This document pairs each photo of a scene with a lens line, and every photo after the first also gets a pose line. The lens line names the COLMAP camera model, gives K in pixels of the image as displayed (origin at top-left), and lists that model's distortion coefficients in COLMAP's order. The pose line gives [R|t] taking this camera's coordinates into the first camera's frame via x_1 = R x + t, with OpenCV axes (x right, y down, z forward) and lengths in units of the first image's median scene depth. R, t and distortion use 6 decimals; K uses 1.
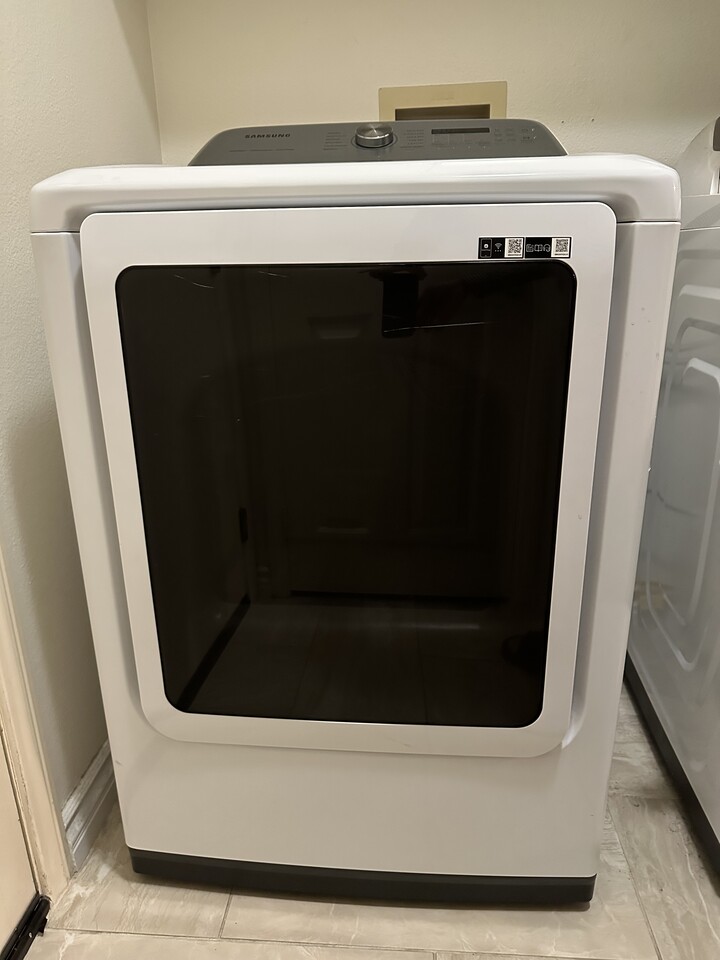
lens RADIAL K [[692.3, 0, 360.0], [0, 692.3, 480.0], [0, 0, 1]] dist [-0.029633, -0.004699]
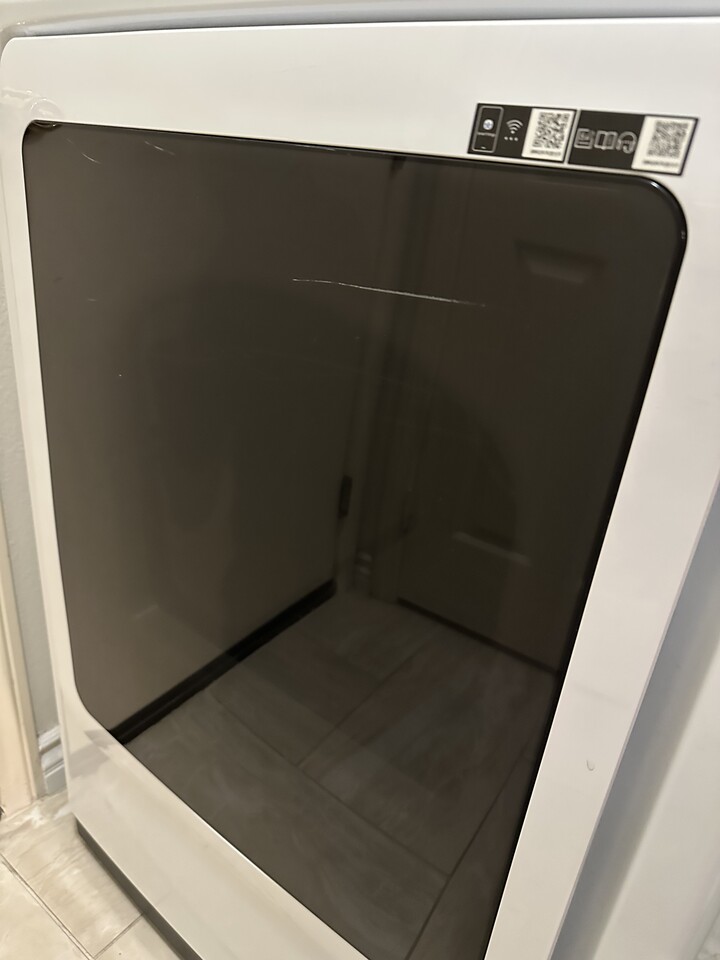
lens RADIAL K [[700.8, 0, 360.0], [0, 700.8, 480.0], [0, 0, 1]] dist [-0.002891, -0.027246]
pose [[0.832675, 0.314453, -0.455820, 0.269977], [-0.265255, 0.949046, 0.170153, -0.129111], [0.486099, -0.020773, 0.873657, 0.407812]]
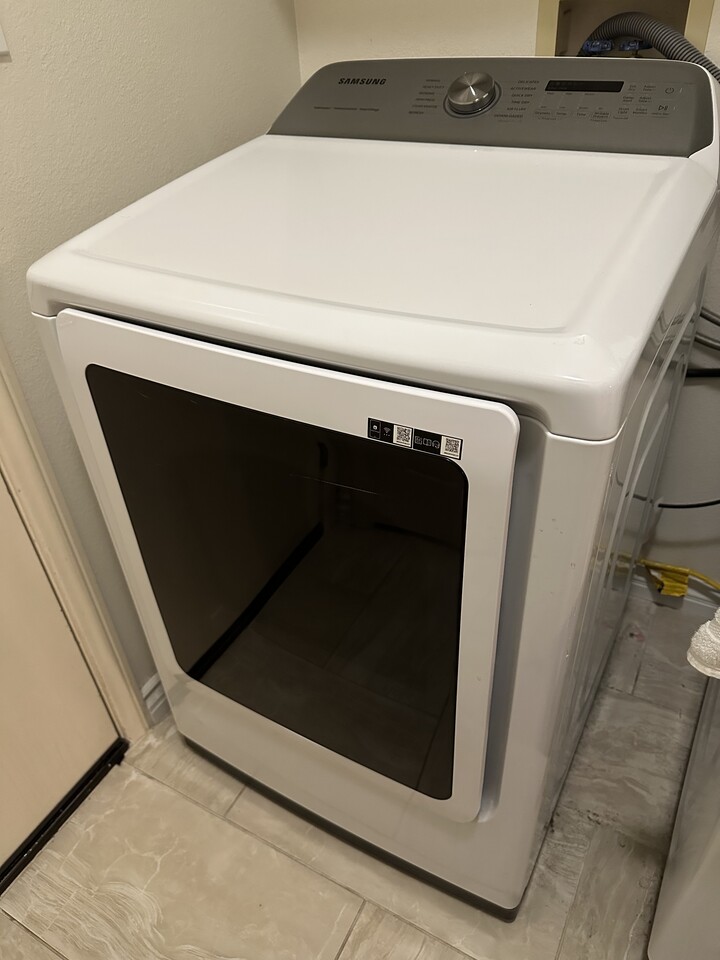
lens RADIAL K [[700.8, 0, 360.0], [0, 700.8, 480.0], [0, 0, 1]] dist [-0.002891, -0.027246]
pose [[0.906712, 0.223368, -0.357744, 0.361104], [-0.093785, 0.933783, 0.345332, -0.417854], [0.411191, -0.279566, 0.867620, 0.117444]]
